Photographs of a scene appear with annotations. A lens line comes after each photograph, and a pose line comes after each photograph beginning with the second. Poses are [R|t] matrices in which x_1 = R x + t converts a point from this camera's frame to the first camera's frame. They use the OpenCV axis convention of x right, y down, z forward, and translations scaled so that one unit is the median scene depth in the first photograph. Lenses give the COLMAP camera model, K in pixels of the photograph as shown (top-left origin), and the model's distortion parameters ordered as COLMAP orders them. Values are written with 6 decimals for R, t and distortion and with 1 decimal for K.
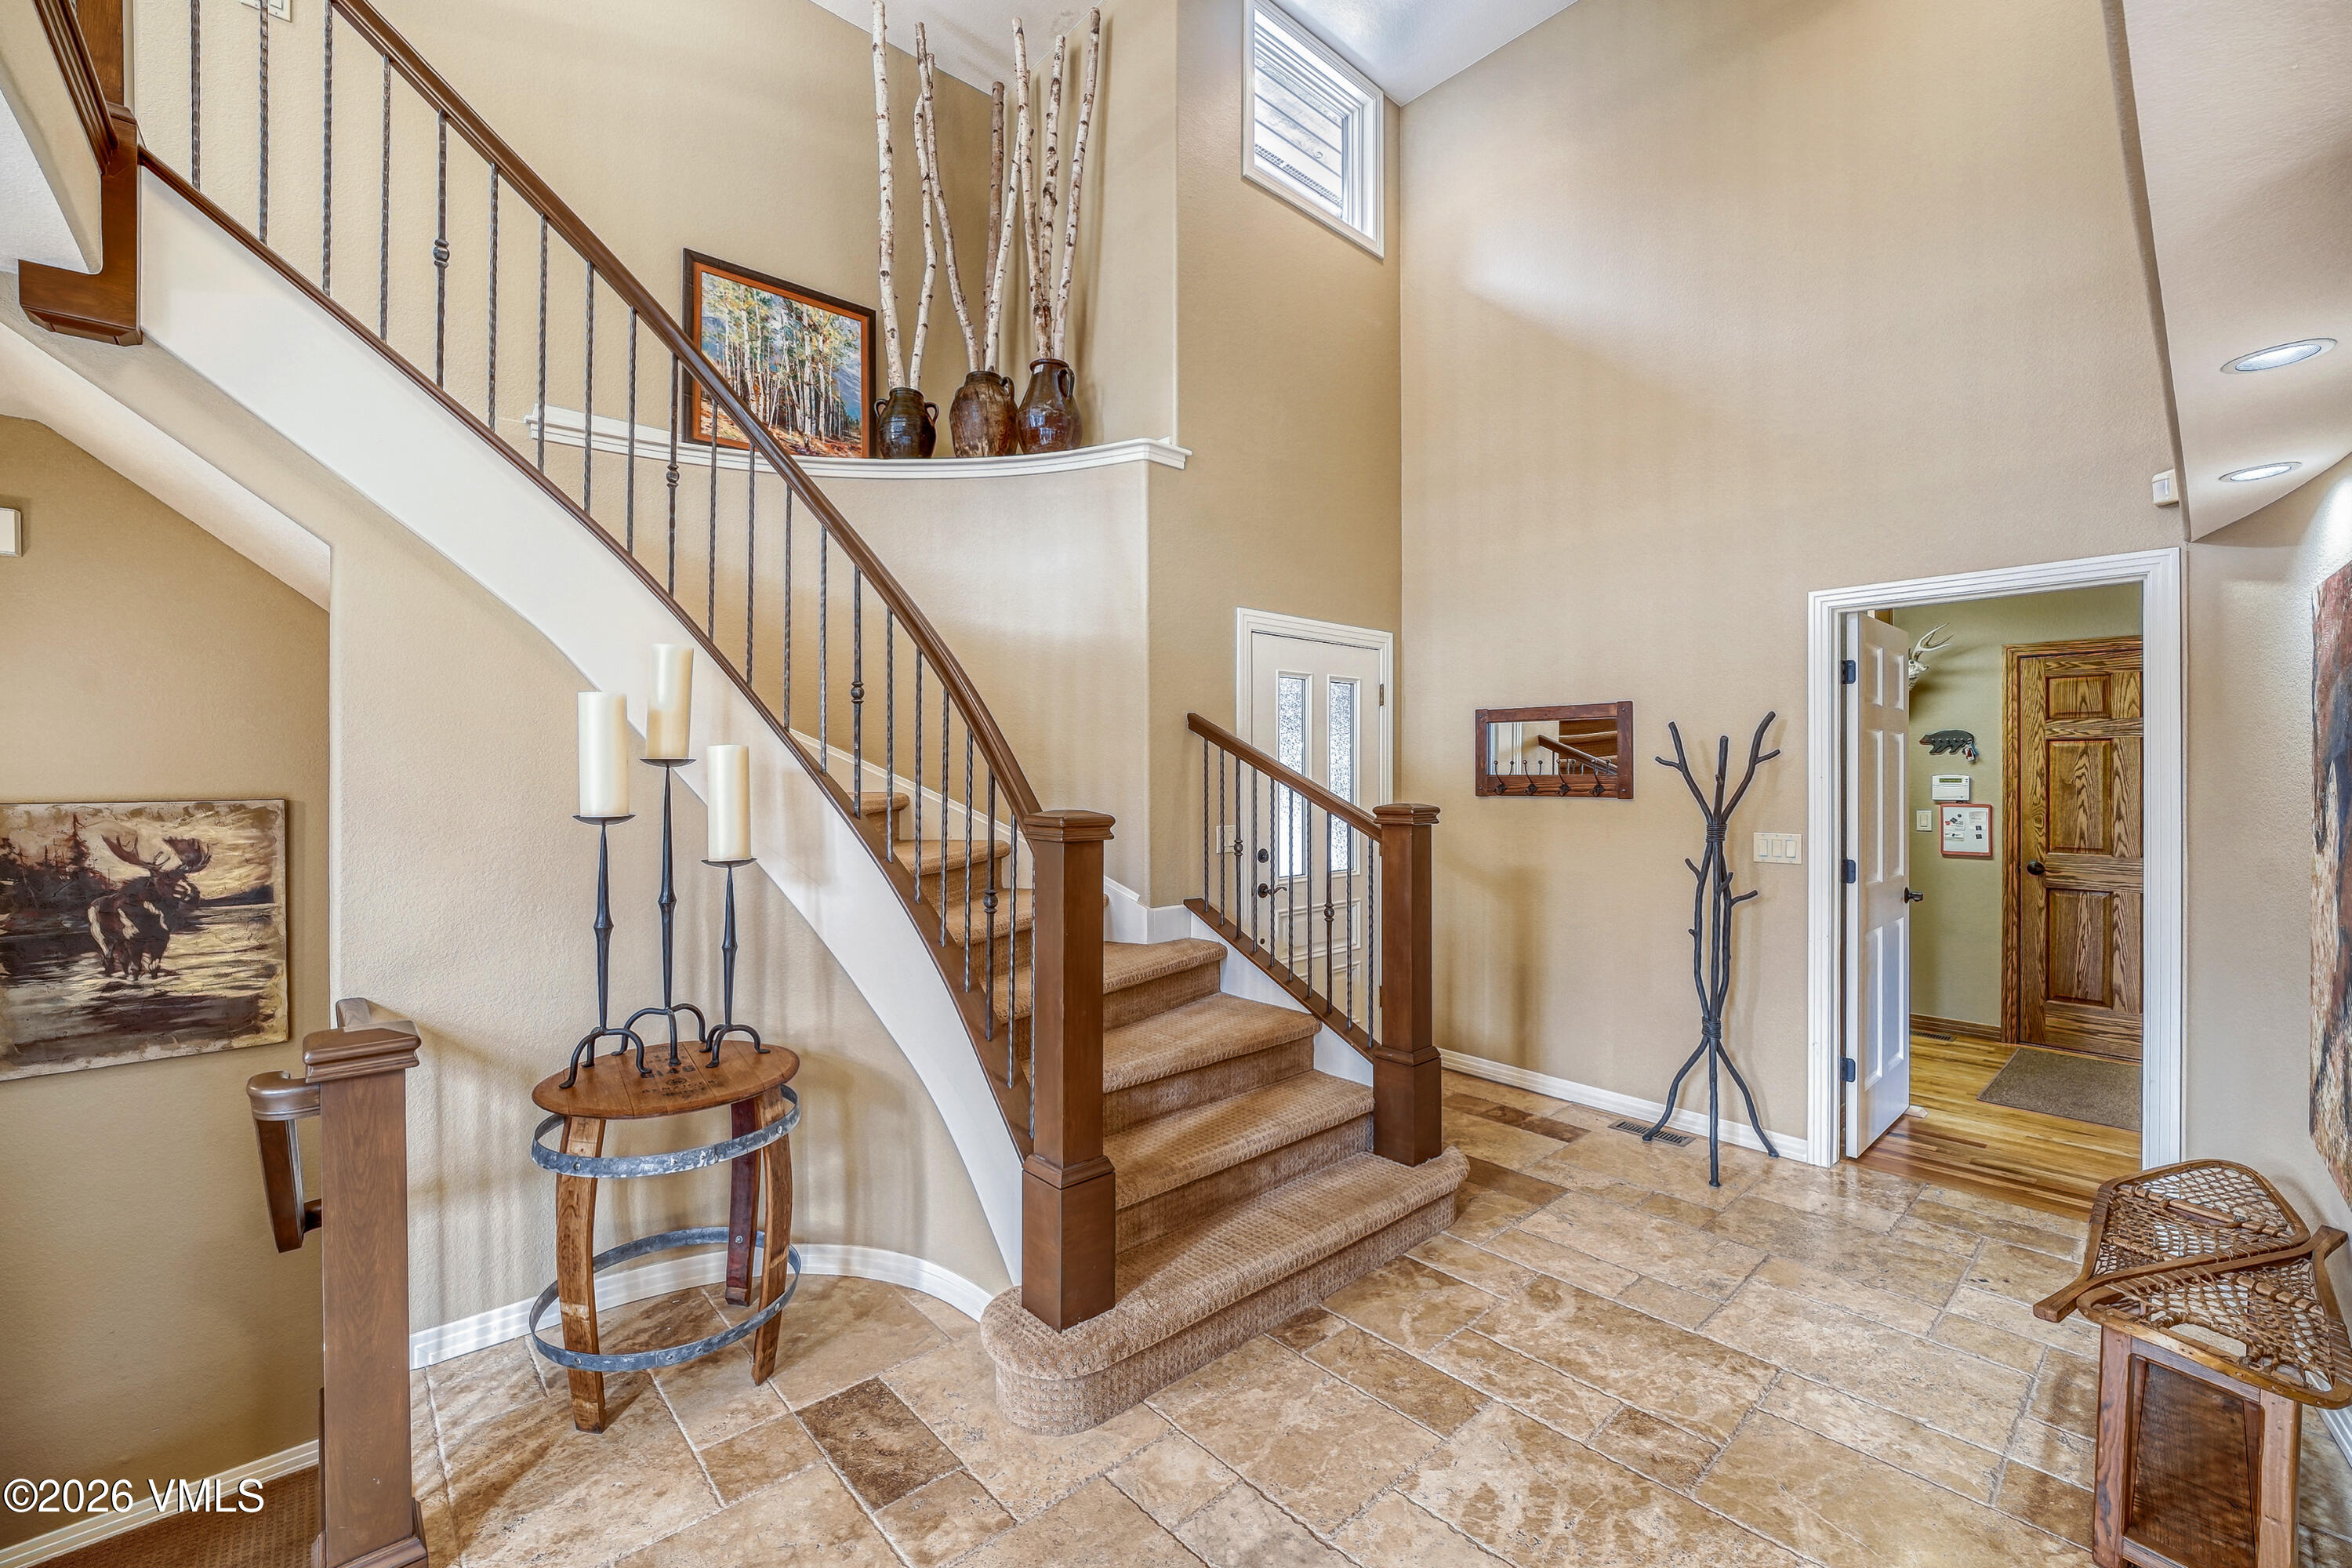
lens RADIAL K [[945.0, 0, 1178.3], [0, 945.0, 780.8], [0, 0, 1]] dist [-0.018293, -0.000738]
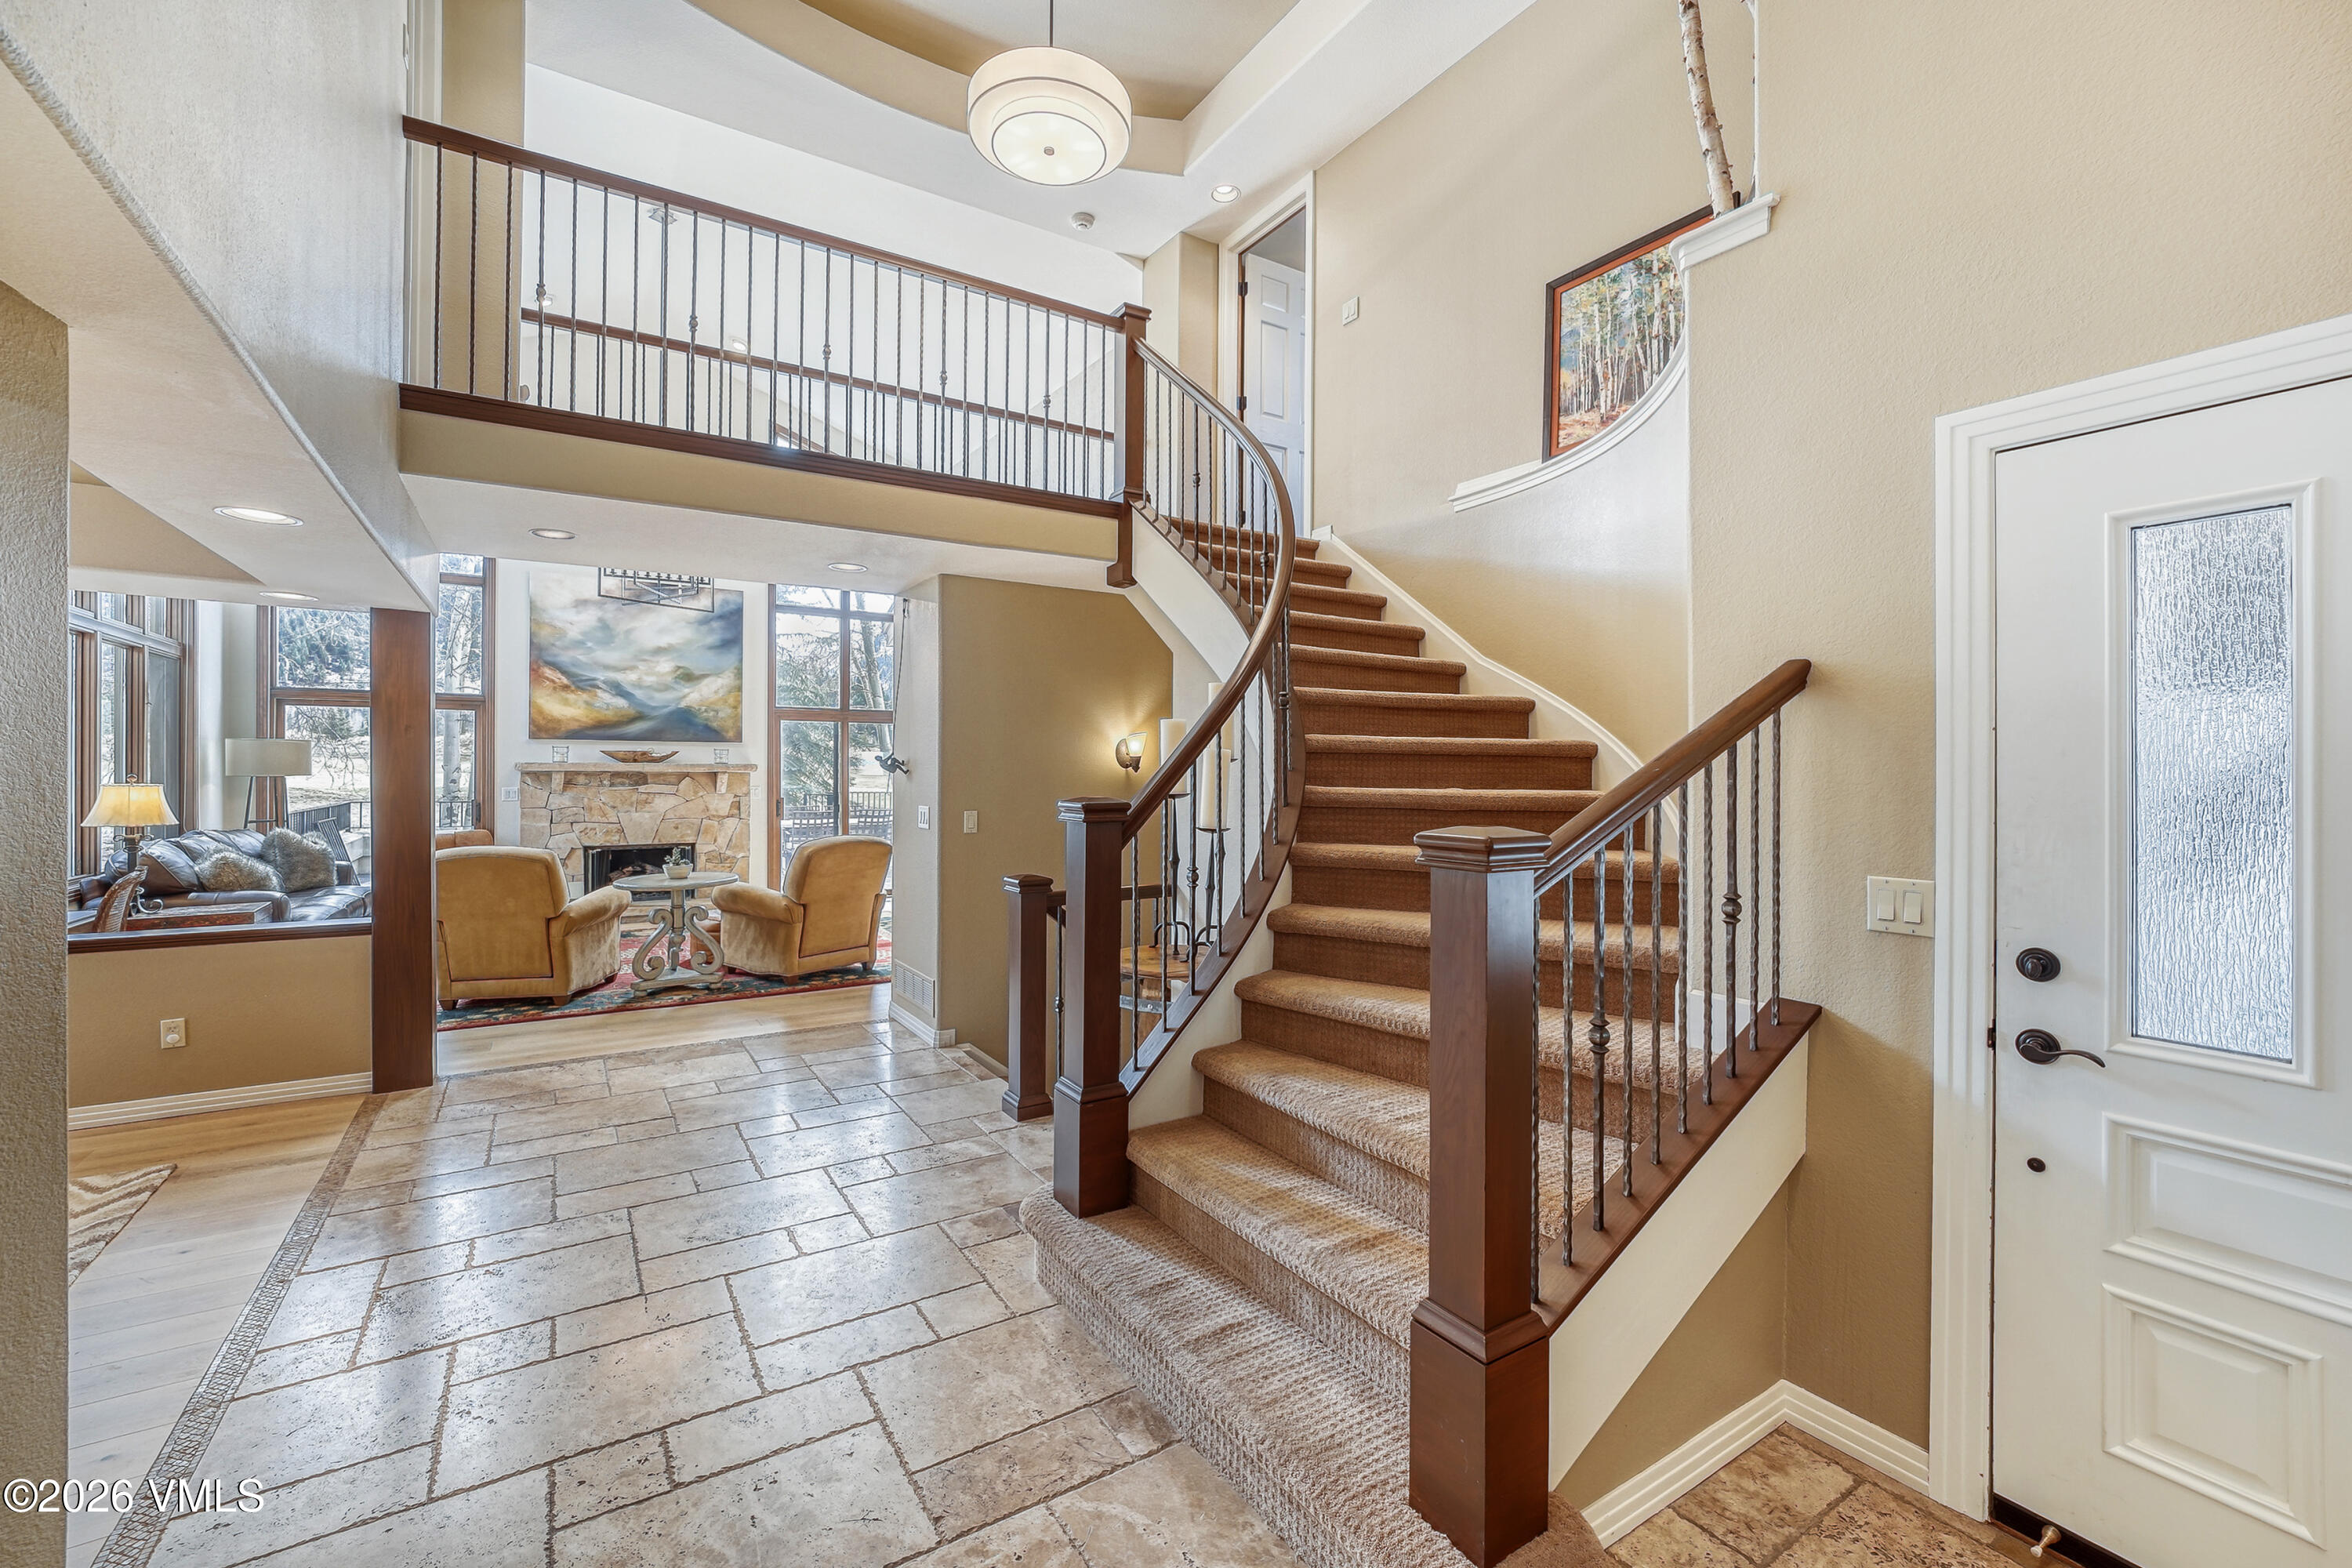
lens RADIAL K [[945.0, 0, 1156.8], [0, 945.0, 777.4], [0, 0, 1]] dist [-0.018293, -0.000738]
pose [[-0.162707, 0.009157, -0.986632, 0.881026], [-0.011057, 0.999877, 0.011104, -0.008462], [0.986613, 0.012716, -0.162585, 1.047380]]
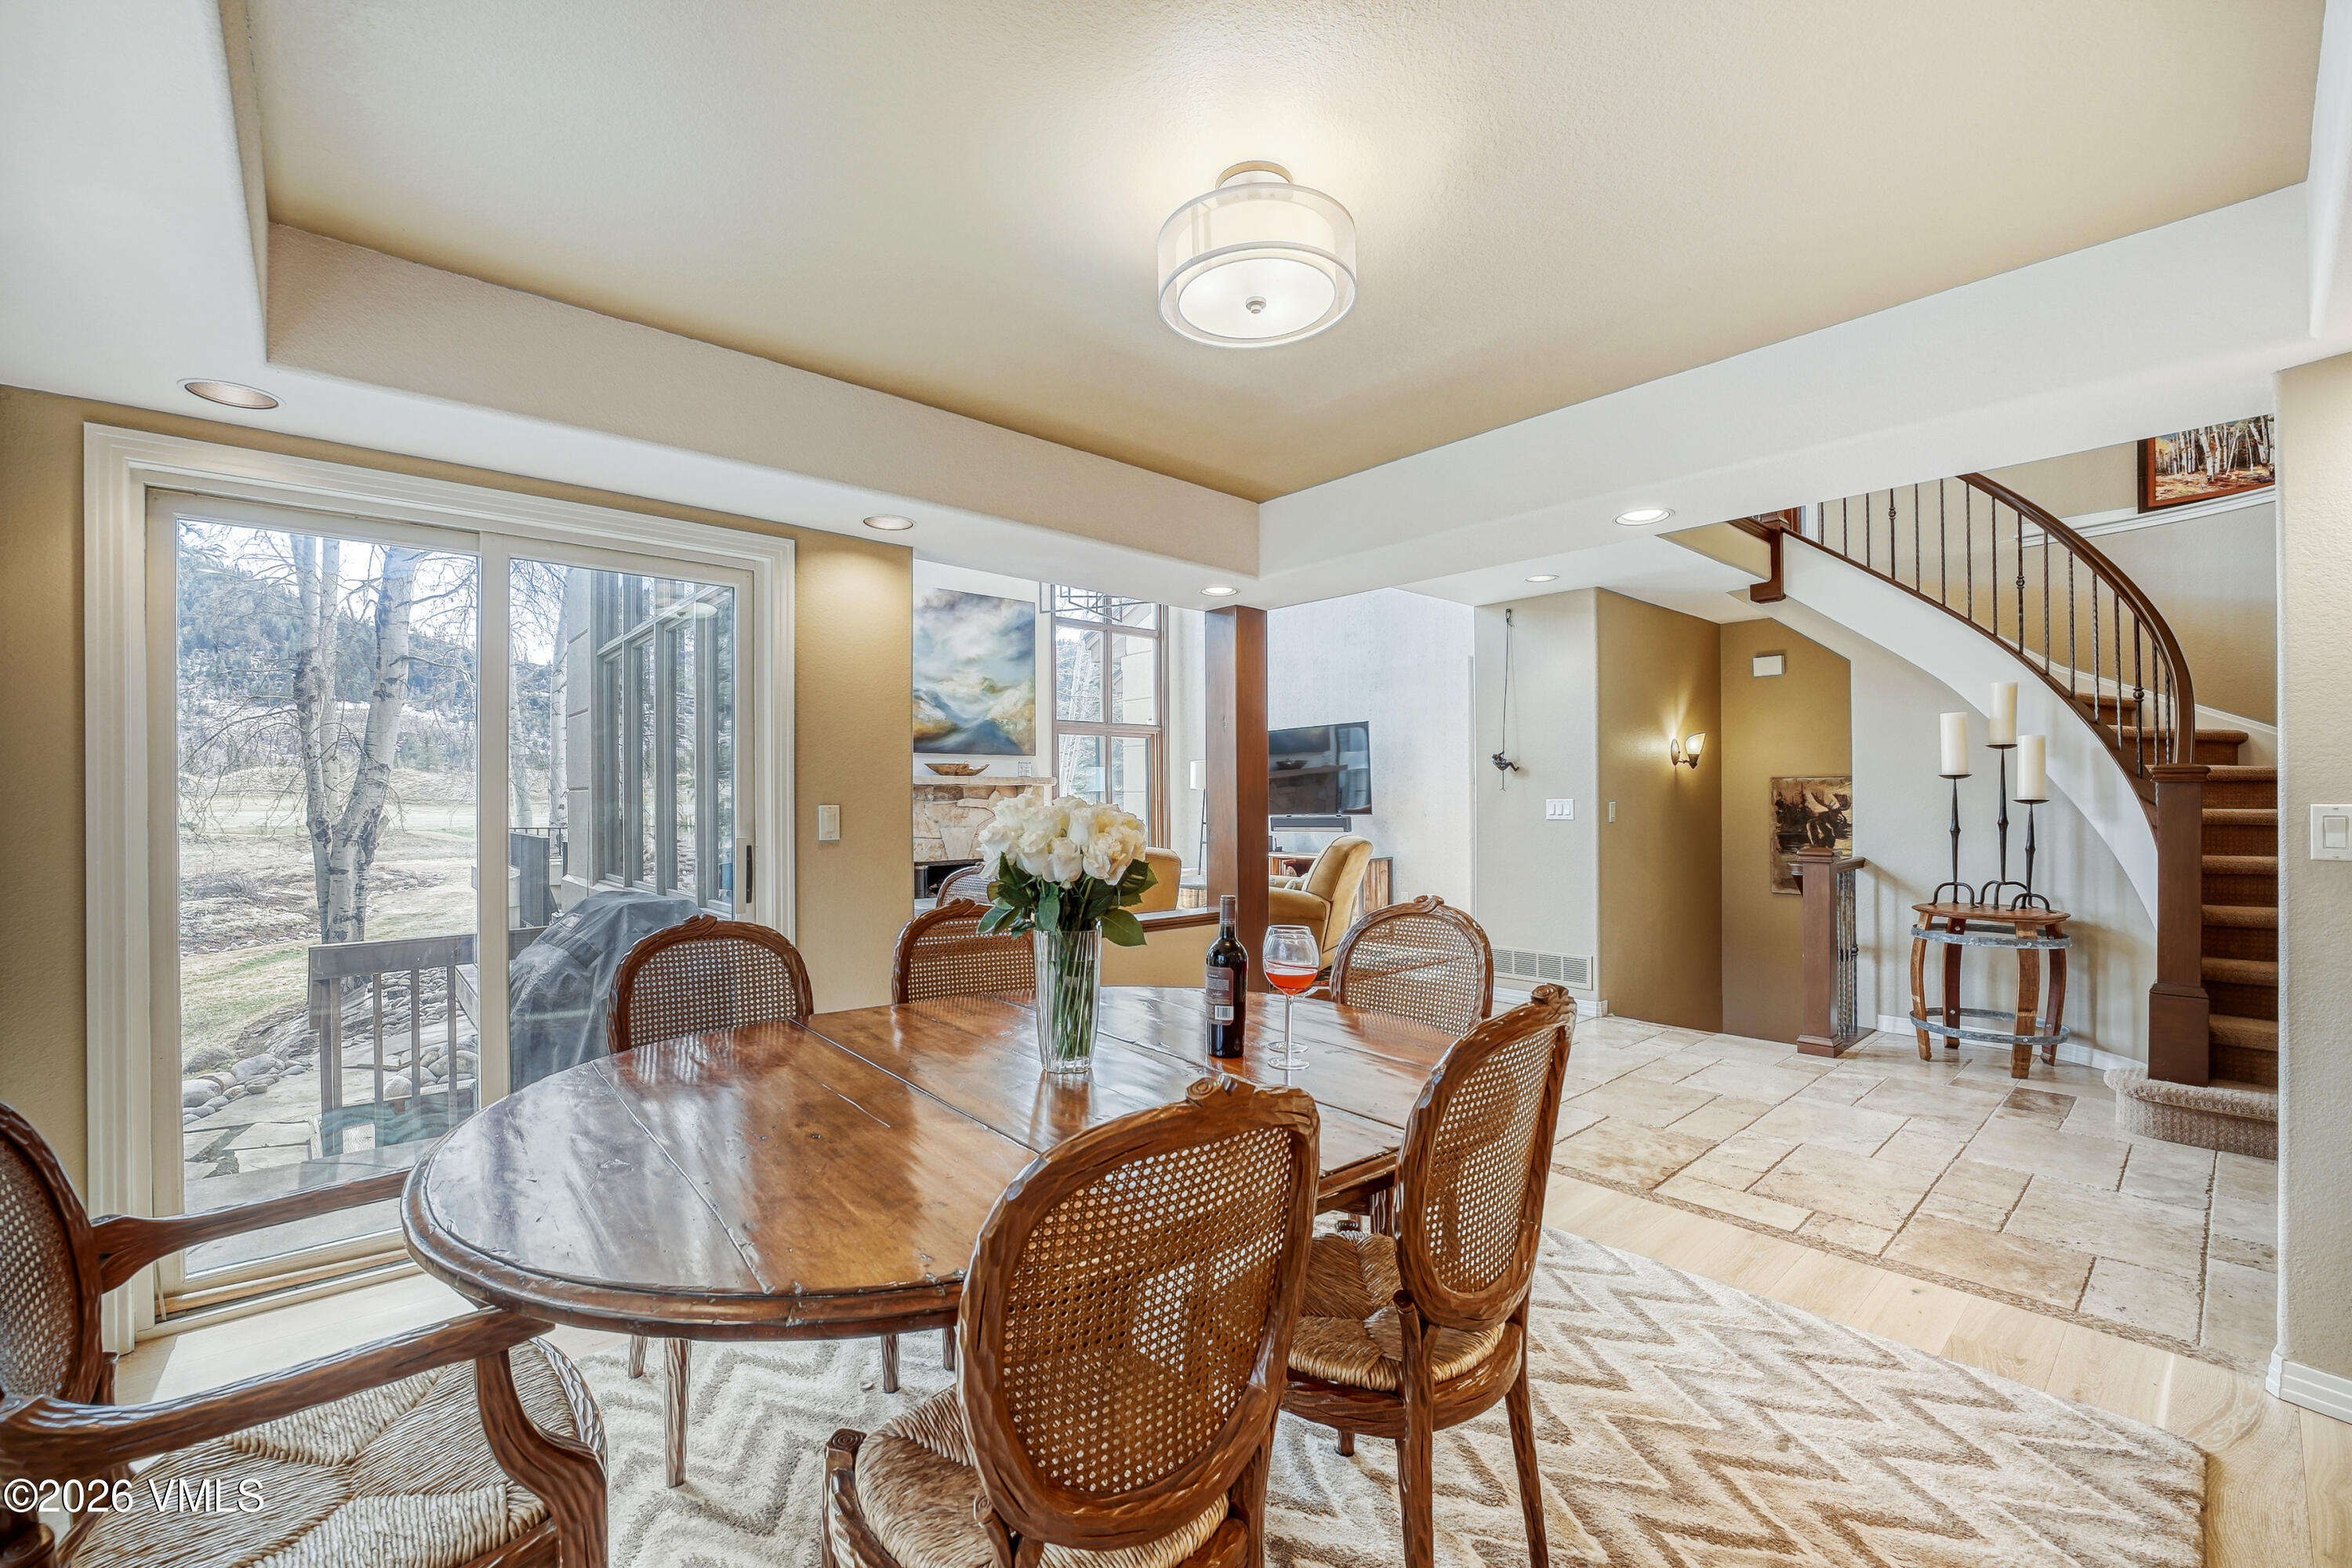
lens RADIAL K [[945.0, 0, 1195.0], [0, 945.0, 804.9], [0, 0, 1]] dist [-0.018293, -0.000738]
pose [[-0.002065, 0.010808, -0.999939, 1.163236], [0.001694, 0.999940, 0.010804, 0.064745], [0.999996, -0.001671, -0.002083, -0.522667]]
